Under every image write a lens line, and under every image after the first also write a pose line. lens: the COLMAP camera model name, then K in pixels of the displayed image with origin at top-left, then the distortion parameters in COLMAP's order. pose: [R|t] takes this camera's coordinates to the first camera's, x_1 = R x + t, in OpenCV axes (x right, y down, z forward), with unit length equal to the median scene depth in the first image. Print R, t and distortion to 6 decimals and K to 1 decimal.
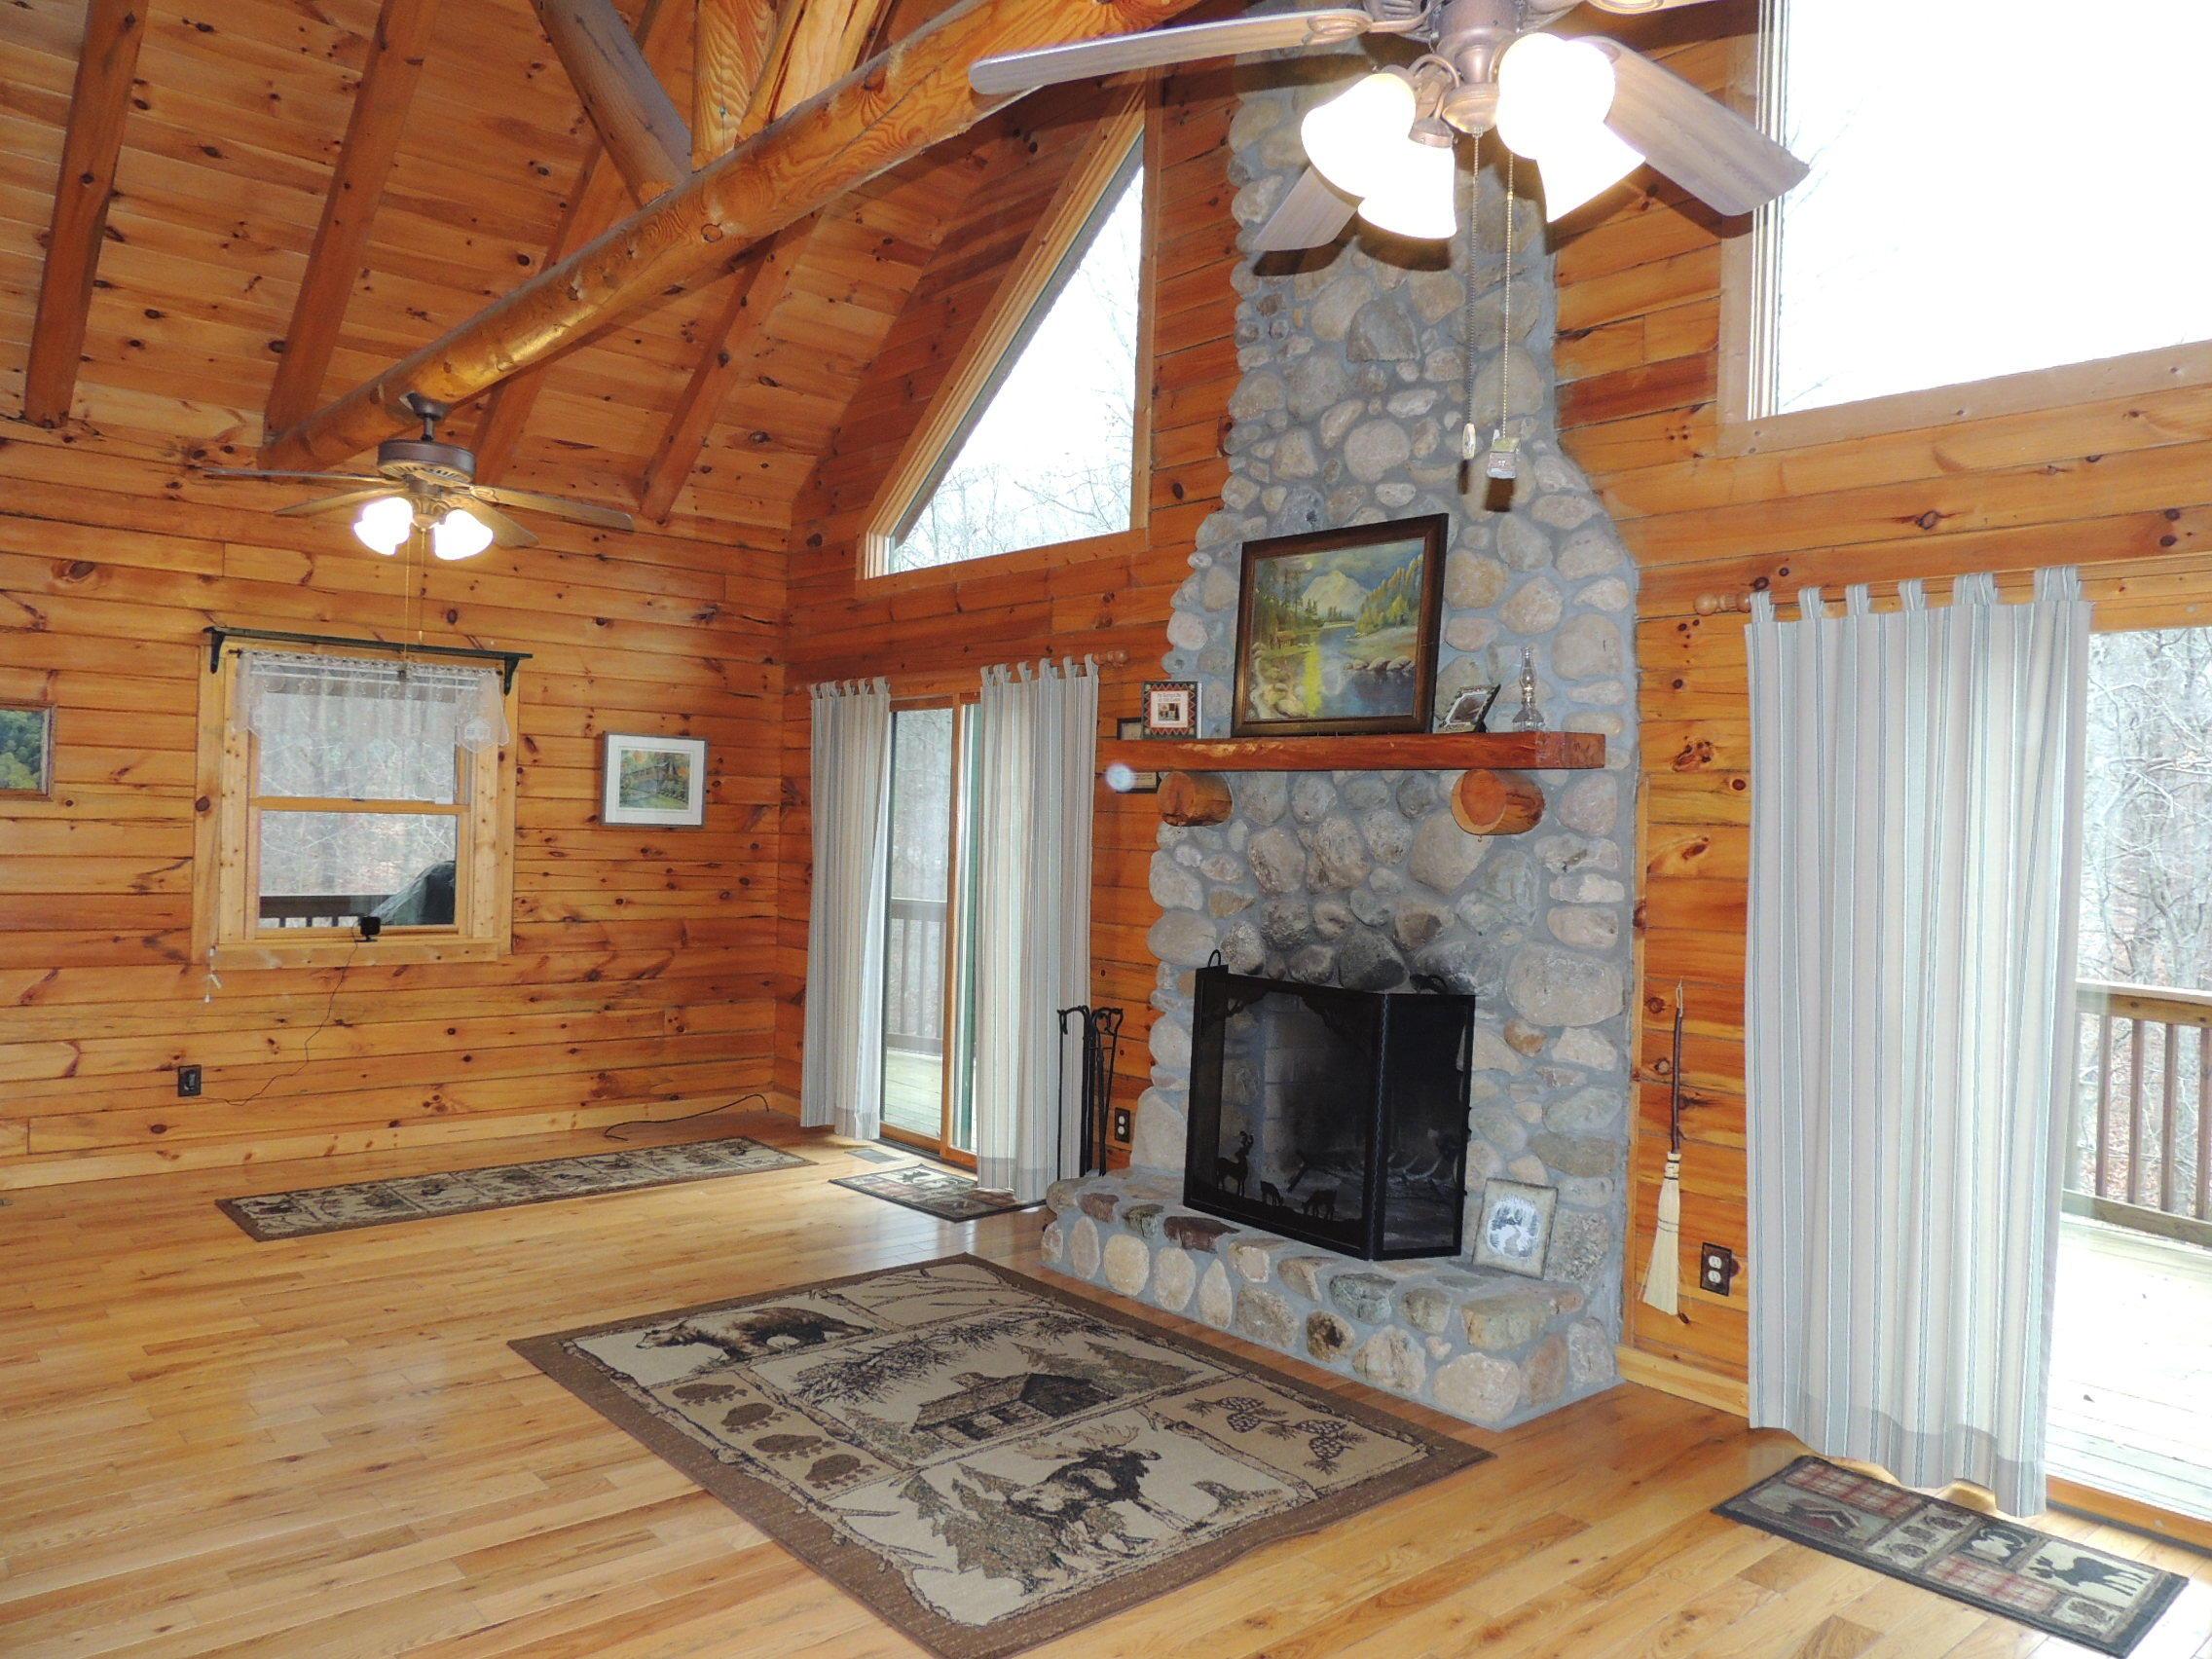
lens RADIAL K [[1575.1, 0, 1113.1], [0, 1575.1, 830.5], [0, 0, 1]] dist [-0.020909, 0.002804]
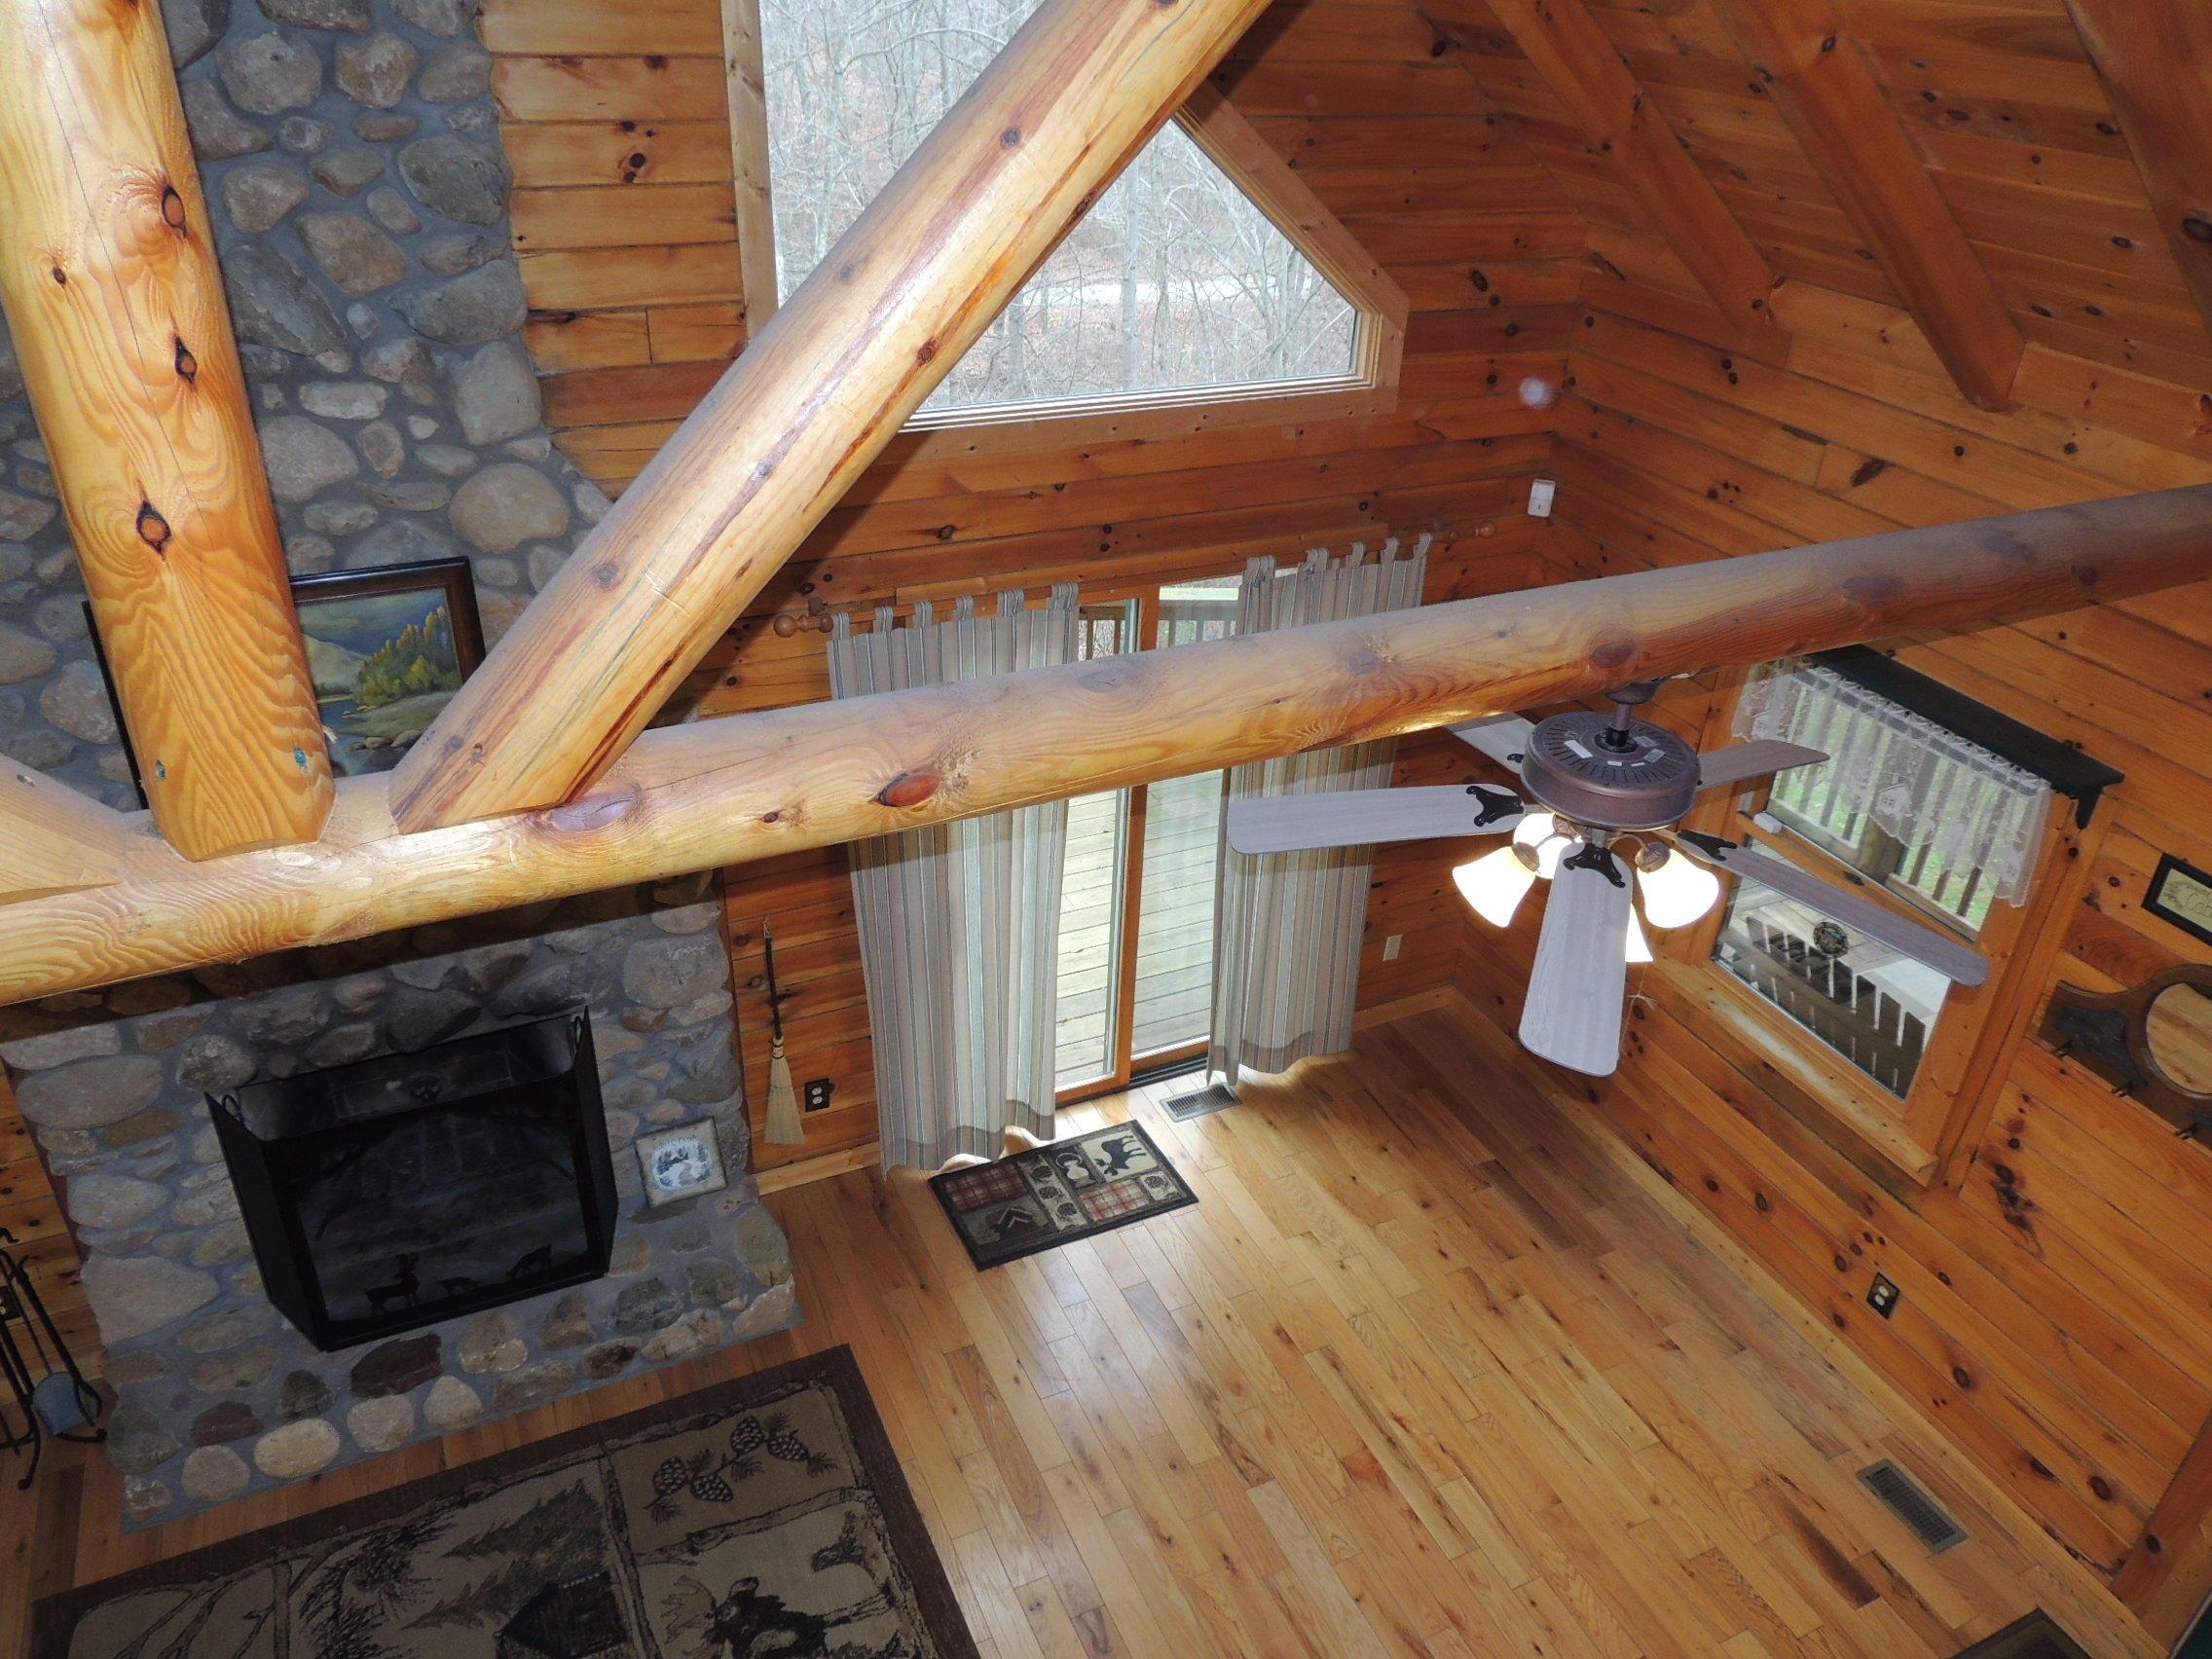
lens RADIAL K [[1574.8, 0, 1111.0], [0, 1574.8, 828.5], [0, 0, 1]] dist [-0.020796, 0.003700]
pose [[0.271520, -0.500116, 0.822290, -0.445735], [-0.028922, 0.849761, 0.526374, -0.527585], [-0.961998, -0.166703, 0.216263, 0.480896]]
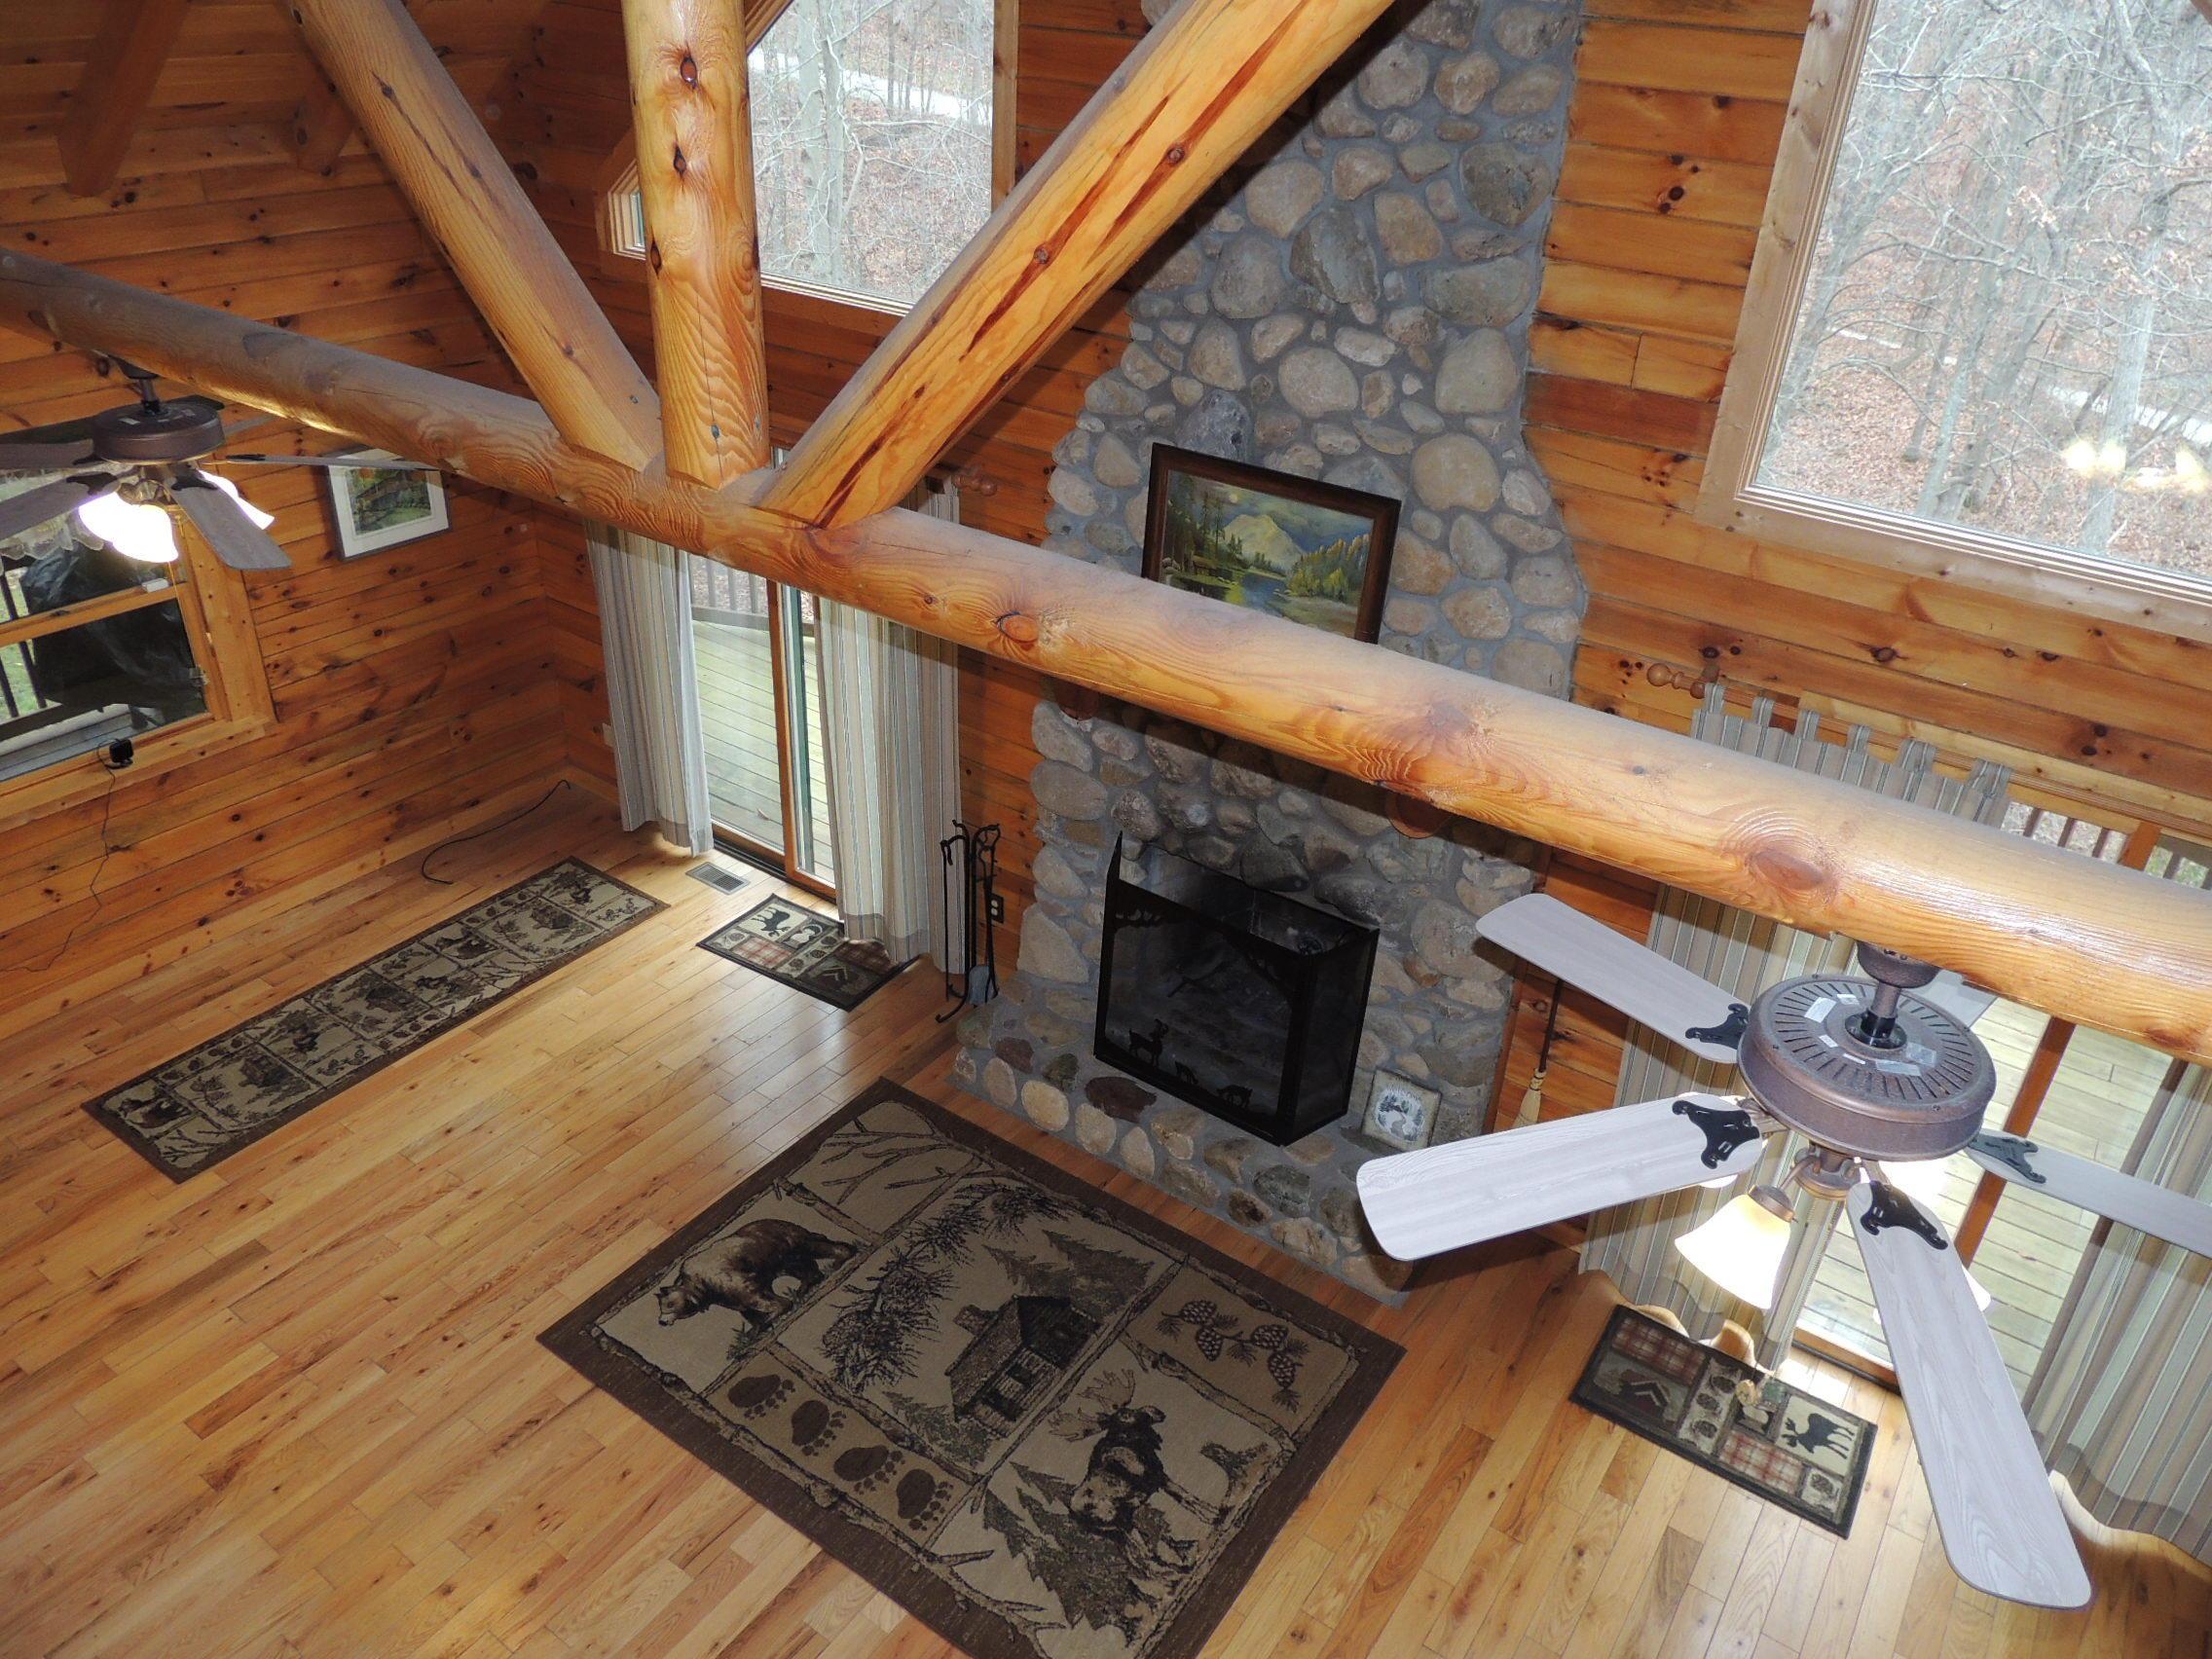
lens RADIAL K [[1574.8, 0, 1111.0], [0, 1574.8, 828.5], [0, 0, 1]] dist [-0.020796, 0.003700]
pose [[0.969805, -0.109030, 0.218155, -0.187205], [-0.016164, 0.863802, 0.503571, -0.511182], [-0.243347, -0.491892, 0.835957, 0.154067]]
